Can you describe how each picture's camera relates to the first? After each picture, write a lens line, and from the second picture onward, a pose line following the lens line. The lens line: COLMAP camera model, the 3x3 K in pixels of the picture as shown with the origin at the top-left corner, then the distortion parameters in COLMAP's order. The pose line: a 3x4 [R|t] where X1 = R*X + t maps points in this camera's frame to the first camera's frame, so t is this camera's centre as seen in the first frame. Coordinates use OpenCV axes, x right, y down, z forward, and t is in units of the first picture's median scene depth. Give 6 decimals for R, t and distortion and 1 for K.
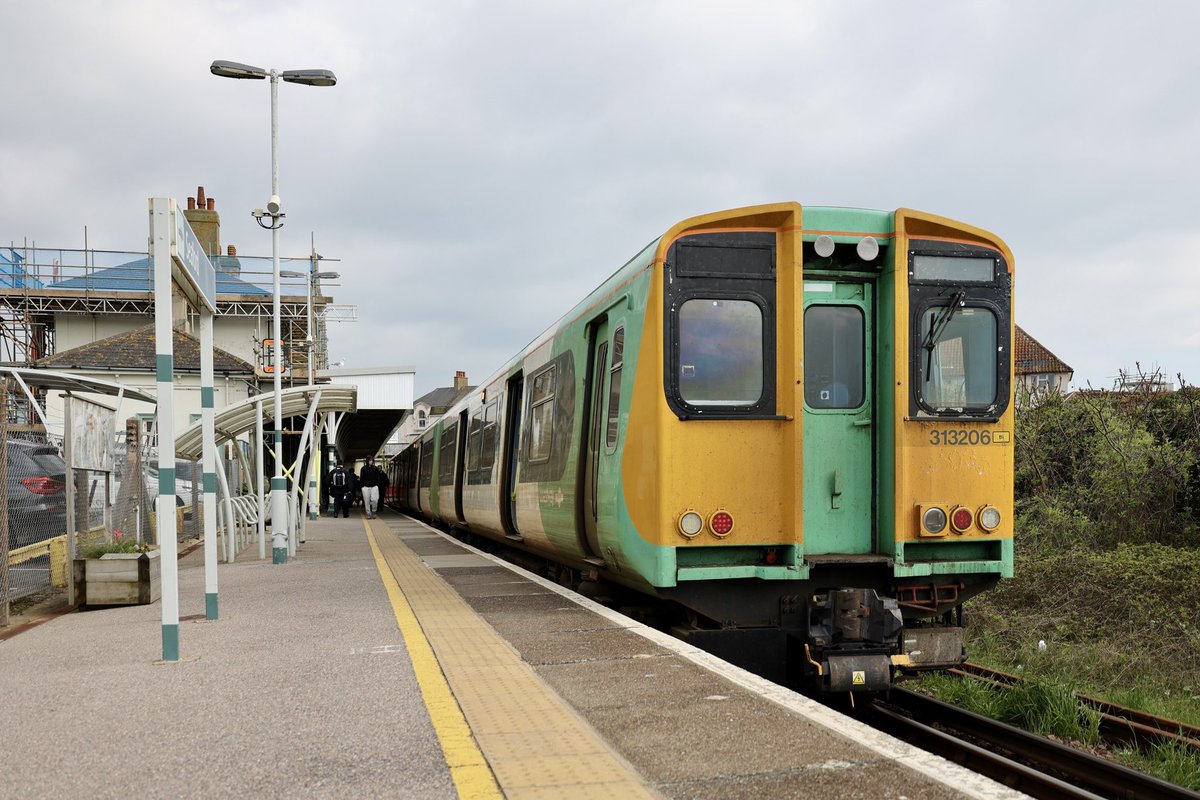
lens RADIAL K [[1210.7, 0, 621.9], [0, 1210.7, 558.9], [0, 0, 1]] dist [-0.041369, 0.000000]
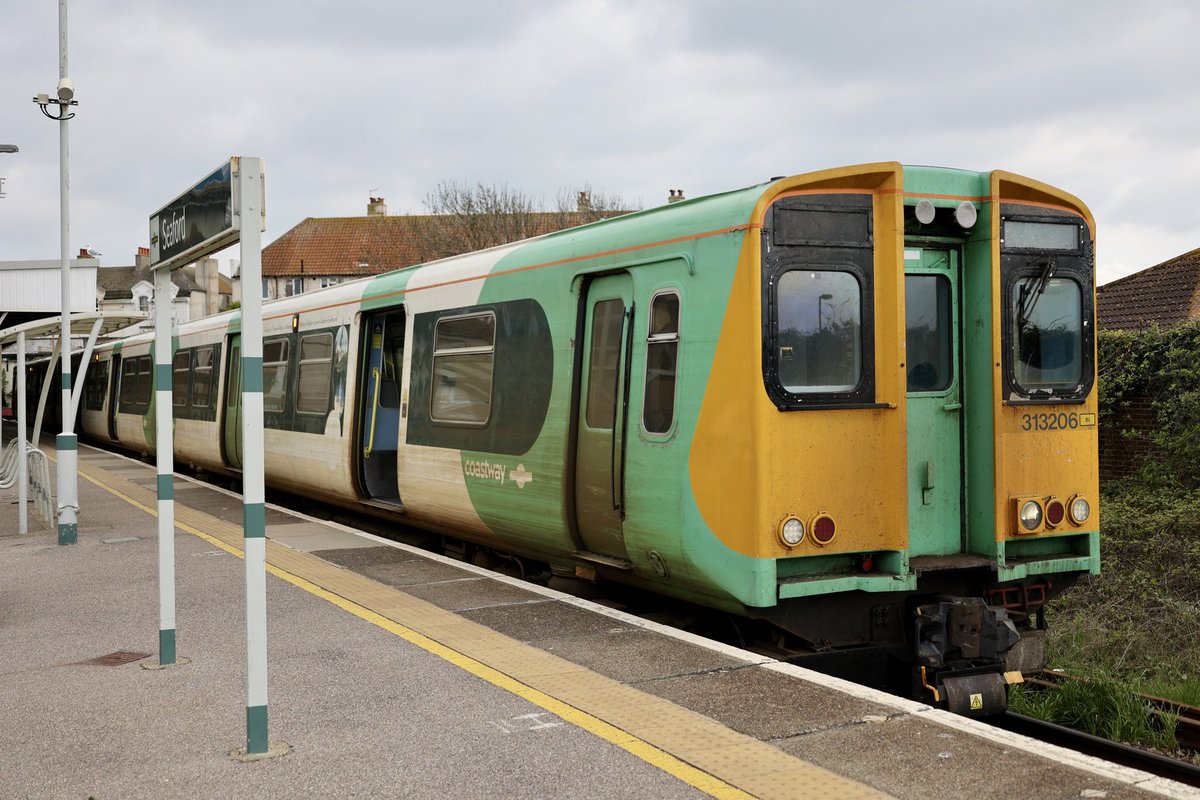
lens RADIAL K [[1403.7, 0, 604.1], [0, 1403.7, 400.9], [0, 0, 1]] dist [-0.012567, 0.000000]
pose [[0.971849, -0.007024, 0.235500, -0.295158], [0.018373, 0.998771, -0.046030, -0.075211], [-0.234887, 0.049061, 0.970784, 0.061001]]
